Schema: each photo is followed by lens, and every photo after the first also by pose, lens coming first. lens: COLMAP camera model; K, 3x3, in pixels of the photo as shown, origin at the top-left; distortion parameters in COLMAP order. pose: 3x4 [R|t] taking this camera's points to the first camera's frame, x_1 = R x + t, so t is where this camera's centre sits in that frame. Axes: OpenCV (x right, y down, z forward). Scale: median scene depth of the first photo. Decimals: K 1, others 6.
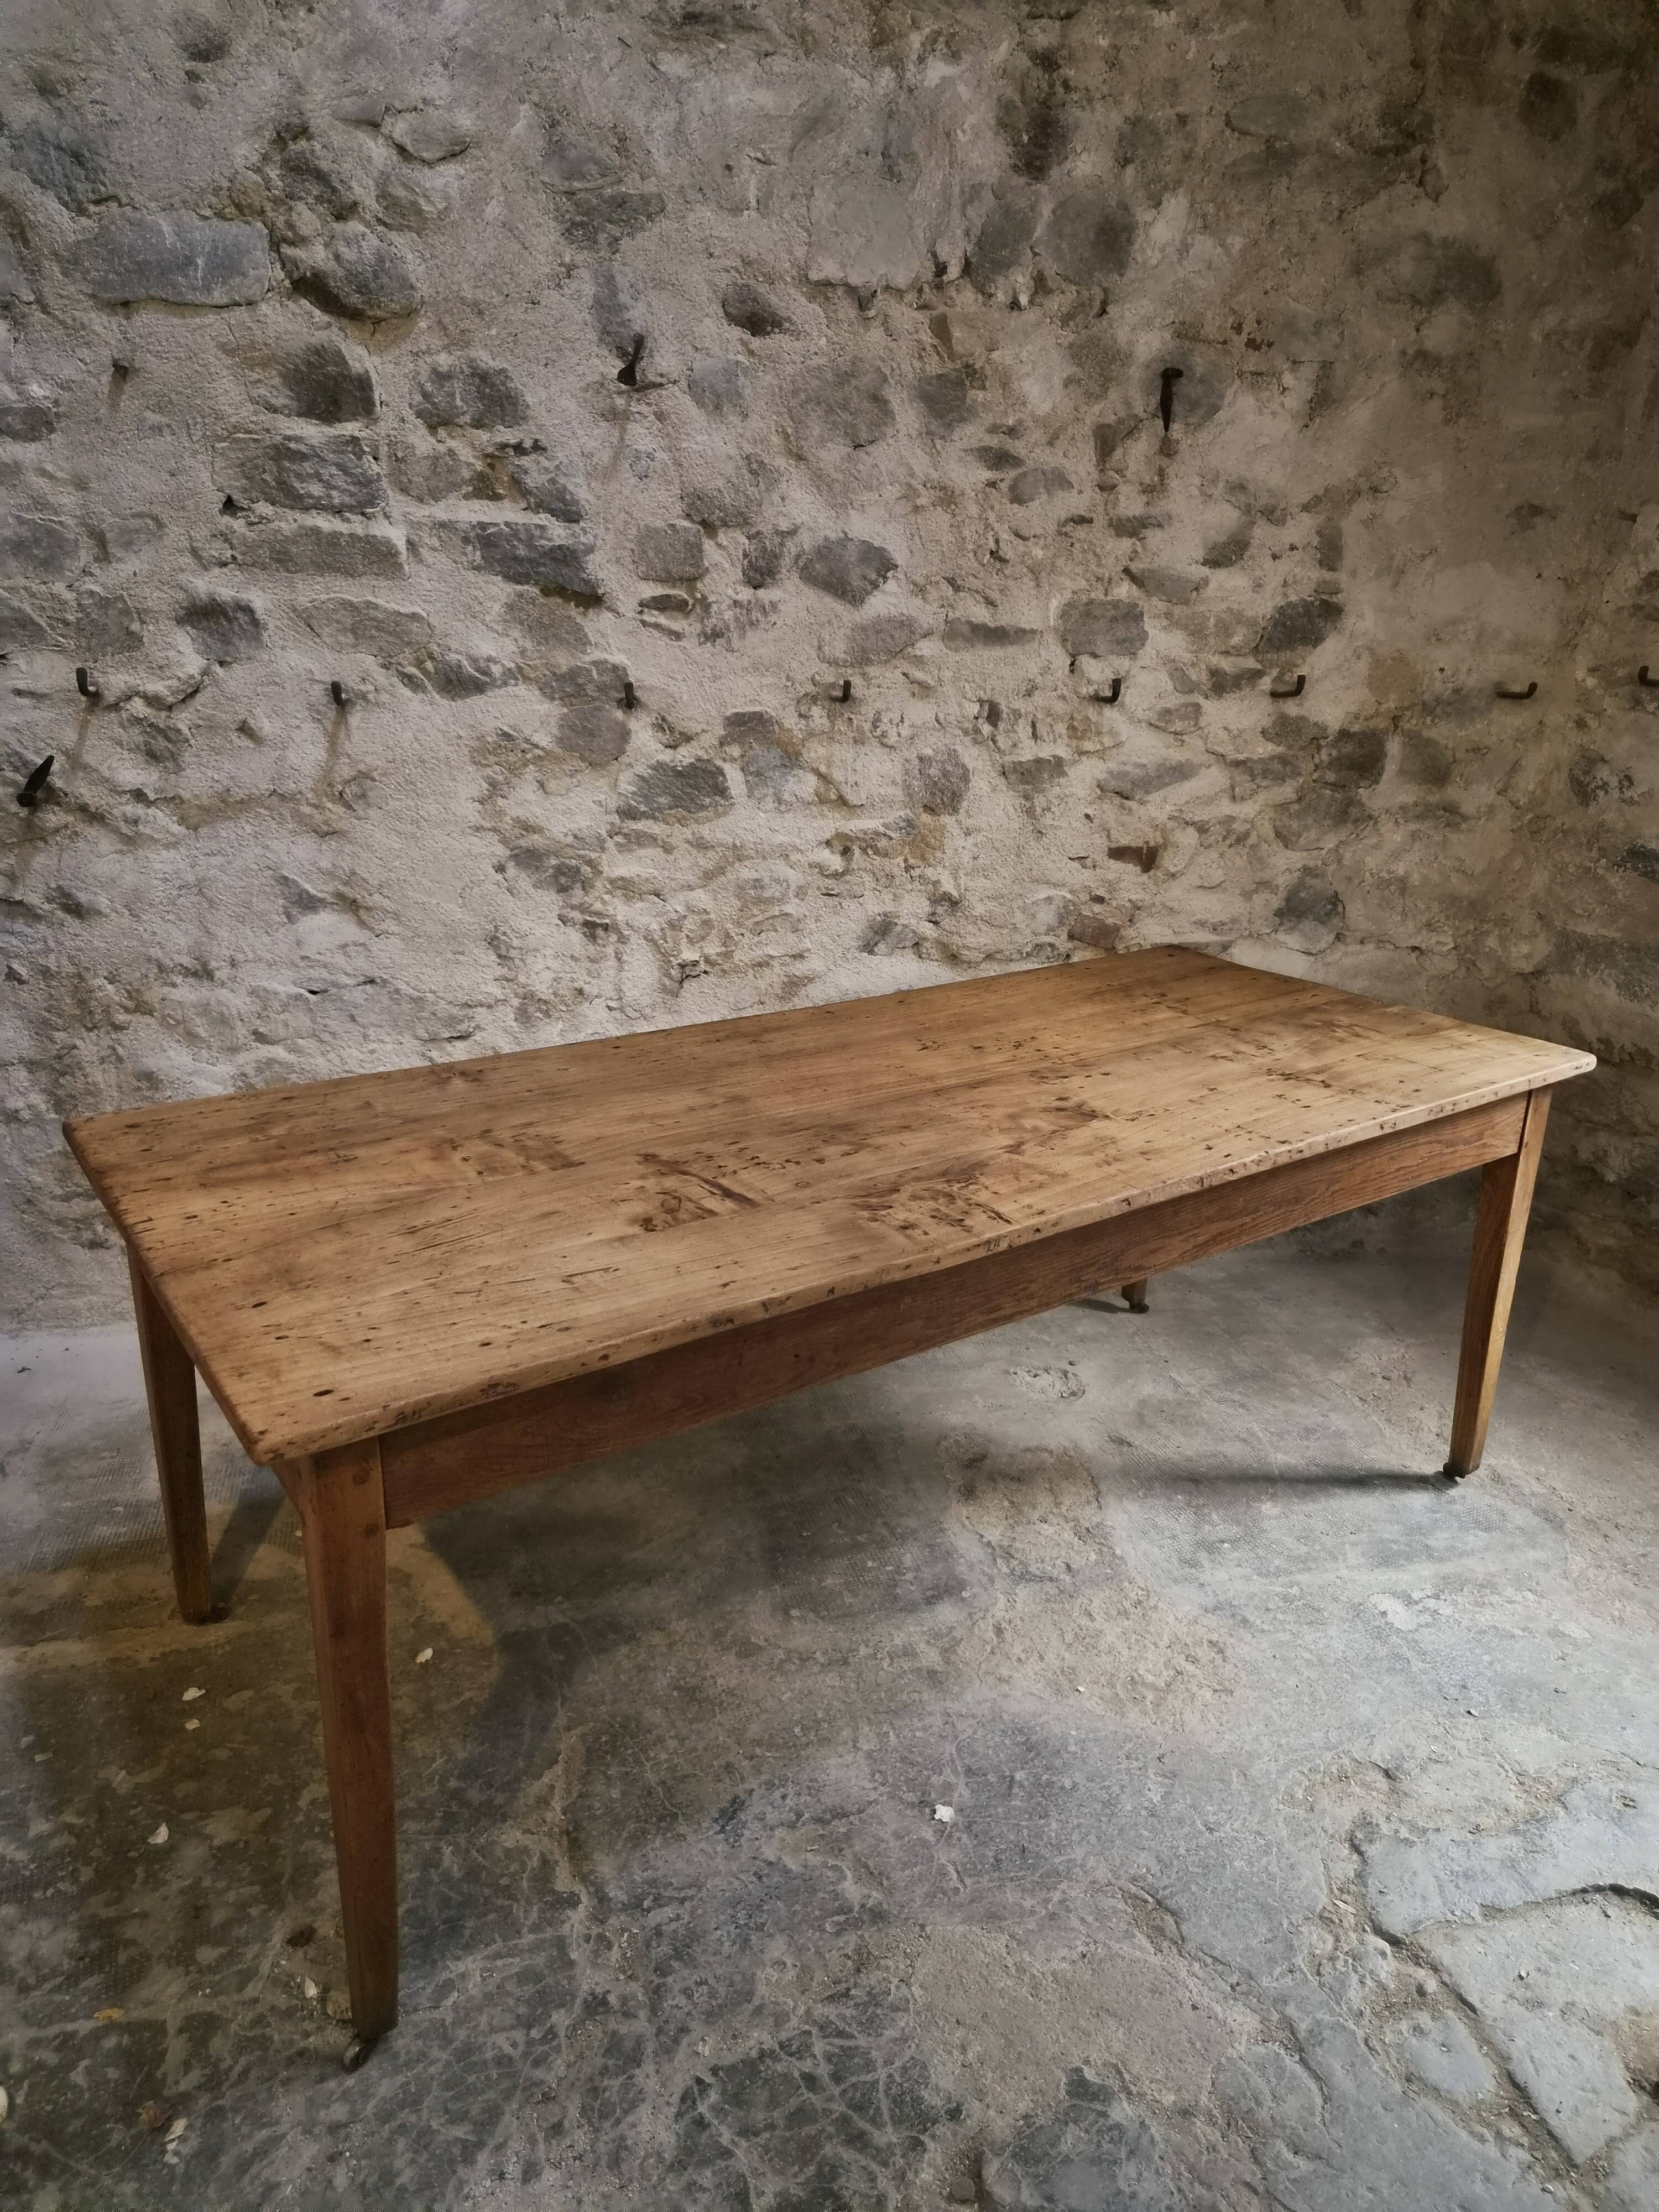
lens RADIAL K [[1494.7, 0, 826.0], [0, 1494.7, 1097.1], [0, 0, 1]] dist [0.065399, -0.048938]
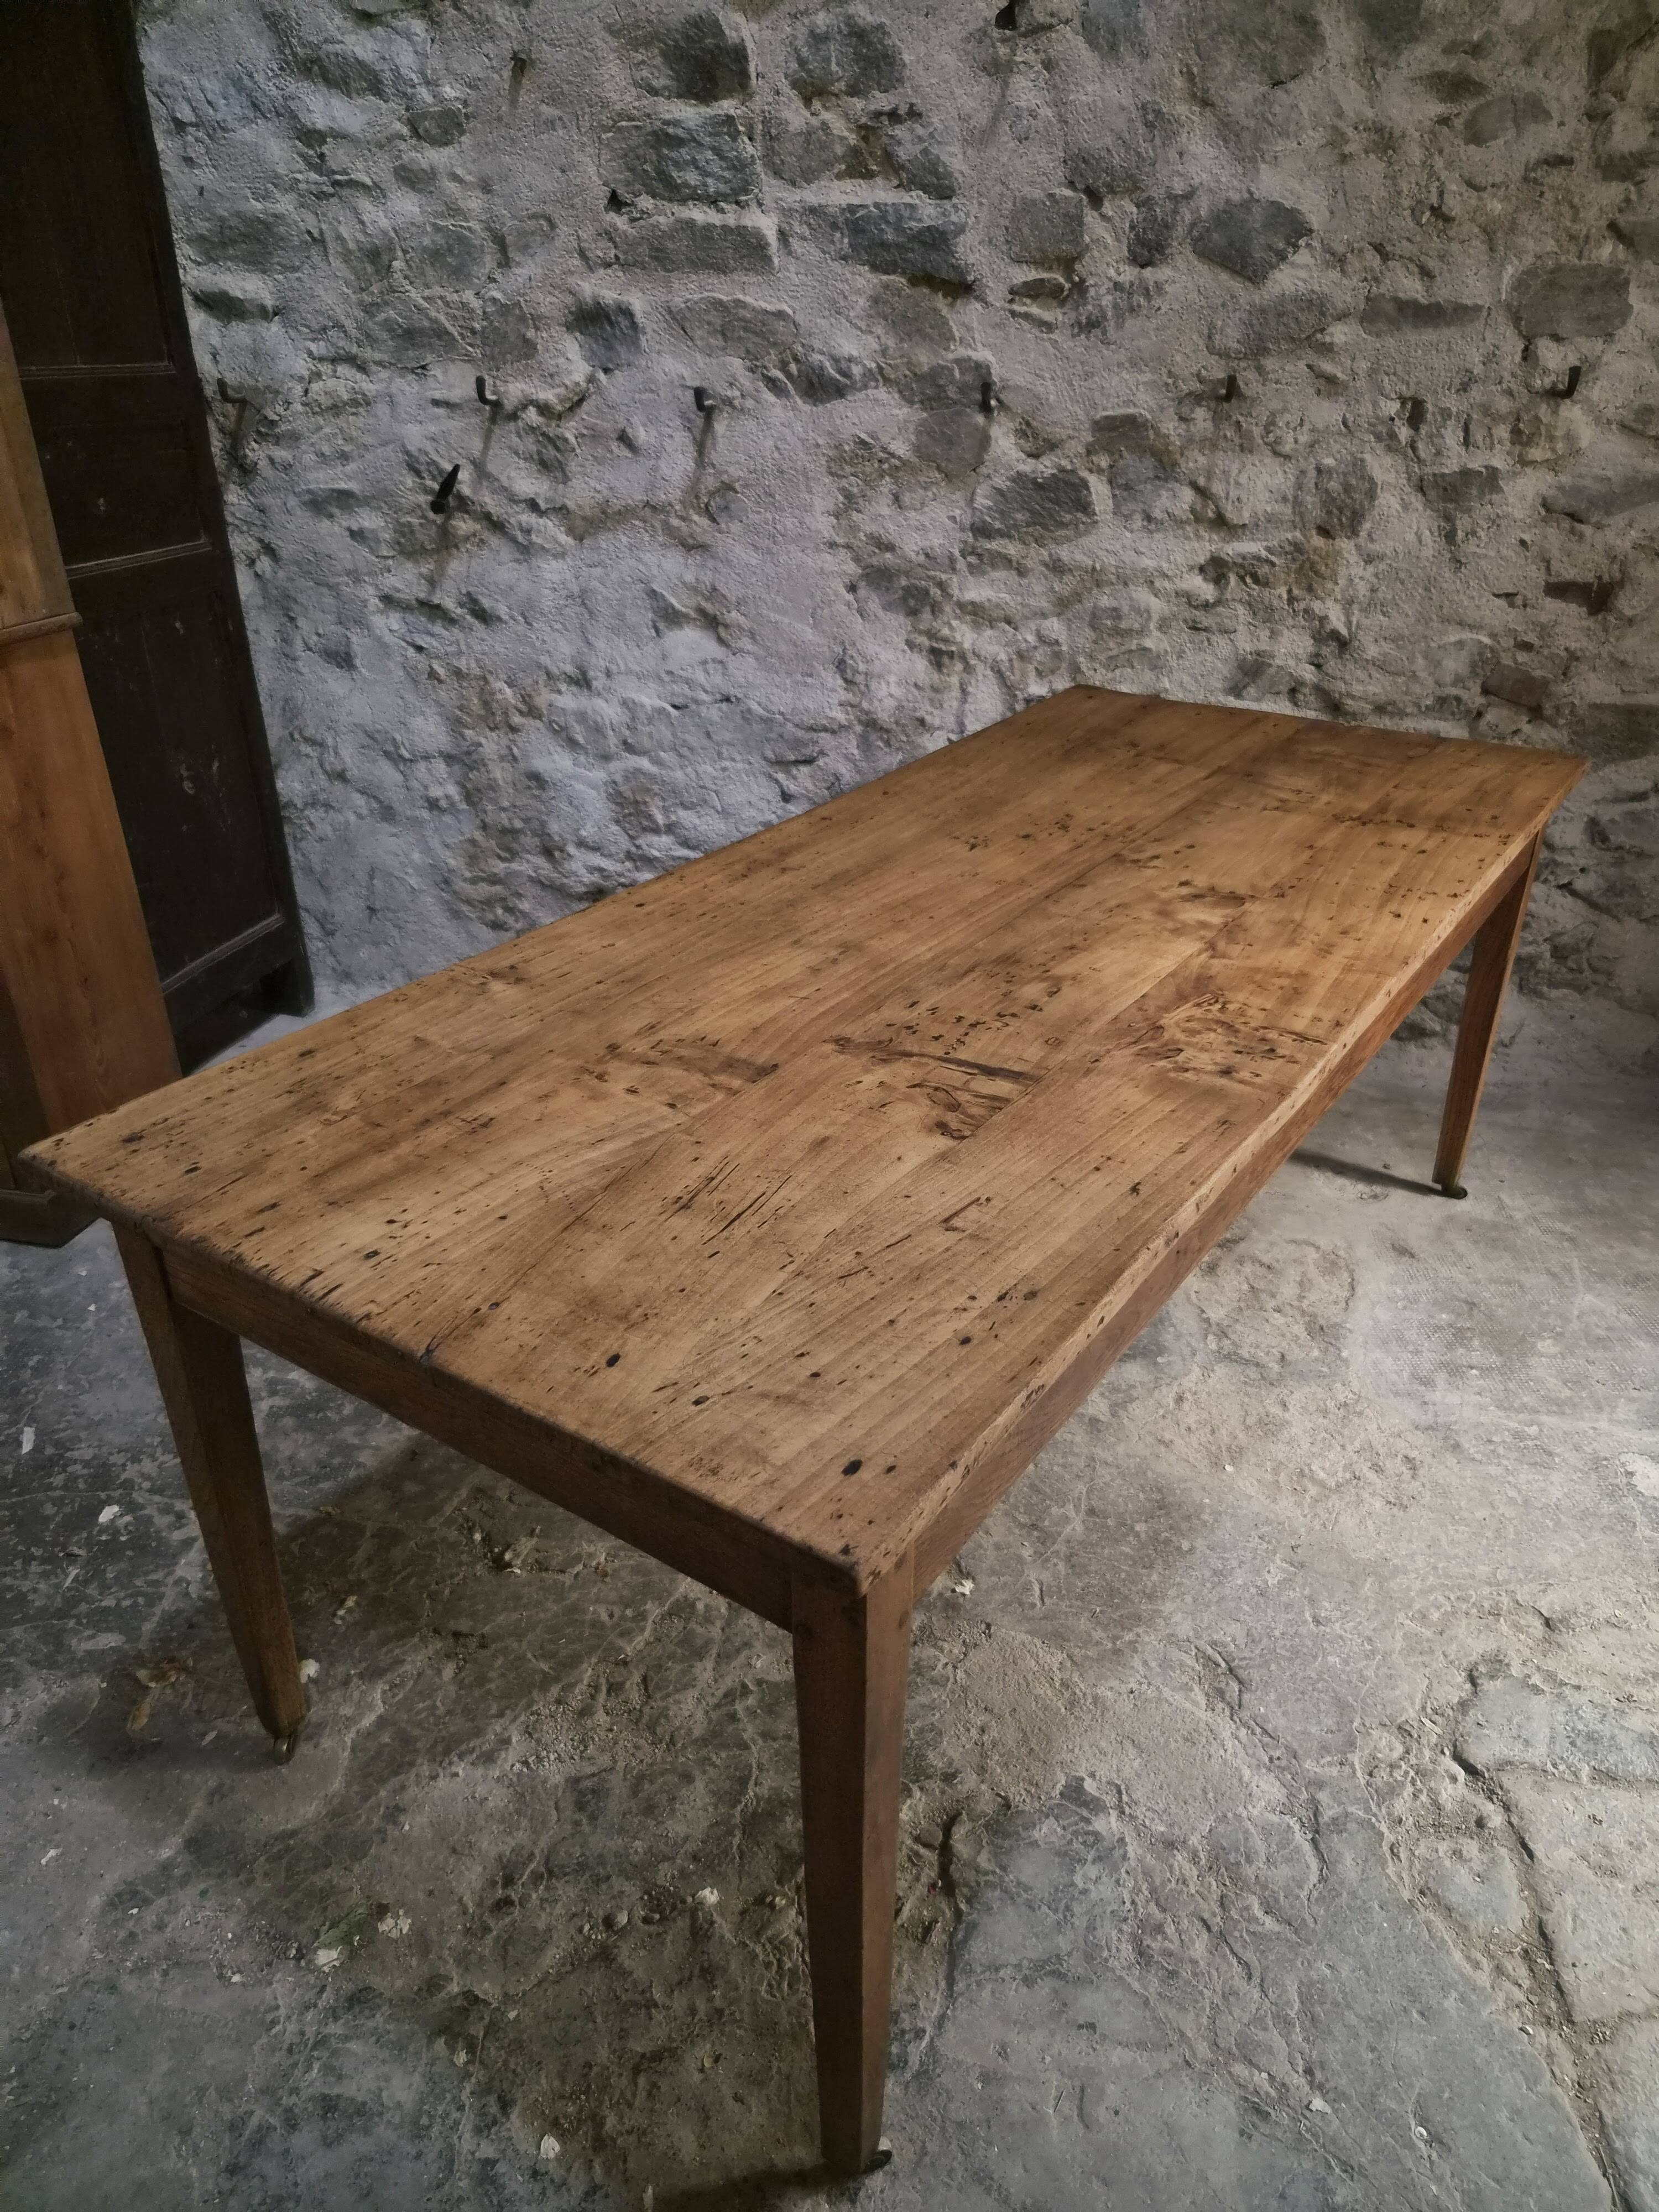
lens RADIAL K [[1506.2, 0, 825.2], [0, 1506.2, 1119.2], [0, 0, 1]] dist [0.059917, -0.048054]
pose [[0.929973, 0.148326, -0.336379, 0.160528], [-0.091144, 0.979452, 0.179907, 0.013376], [0.356151, -0.136650, 0.924383, 0.019512]]
